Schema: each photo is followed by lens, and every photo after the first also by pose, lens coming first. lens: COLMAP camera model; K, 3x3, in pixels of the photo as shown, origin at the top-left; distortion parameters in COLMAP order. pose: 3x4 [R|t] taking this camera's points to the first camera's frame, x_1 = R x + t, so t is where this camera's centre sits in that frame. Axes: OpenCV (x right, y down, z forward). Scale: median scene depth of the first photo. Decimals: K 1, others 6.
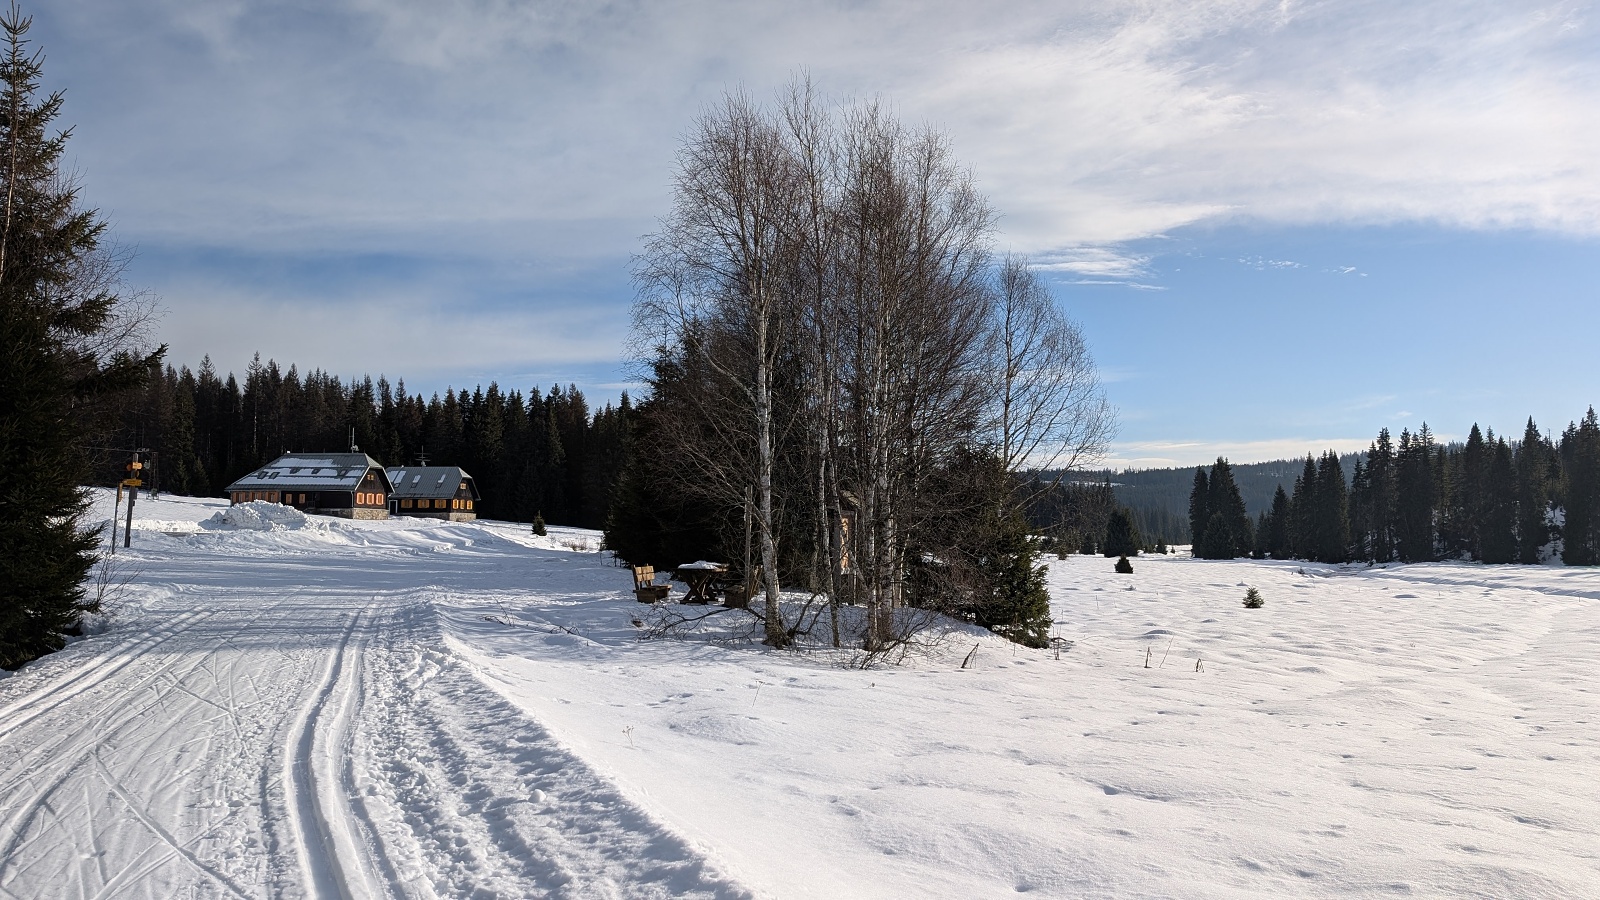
lens RADIAL K [[1155.1, 0, 799.3], [0, 1155.1, 449.5], [0, 0, 1]] dist [0.007751, -0.001072]
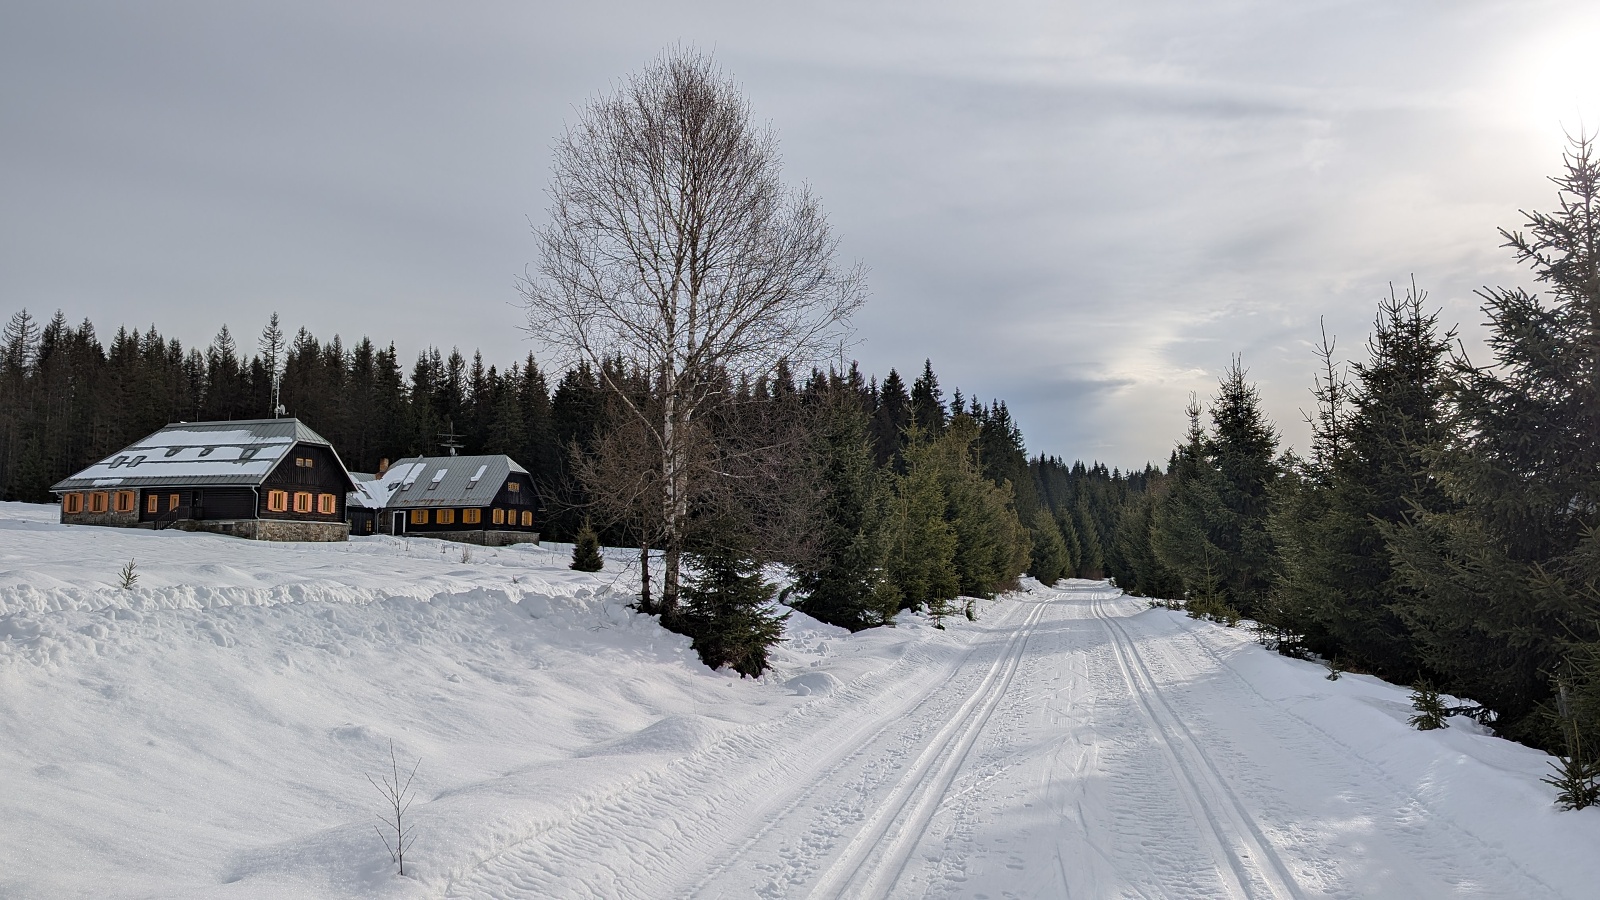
lens RADIAL K [[1155.1, 0, 800.3], [0, 1155.1, 452.5], [0, 0, 1]] dist [0.007751, -0.001072]
pose [[0.988893, -0.021841, -0.147013, -0.065679], [0.018306, 0.999511, -0.025353, 0.036768], [0.147495, 0.022380, 0.988810, 0.498368]]
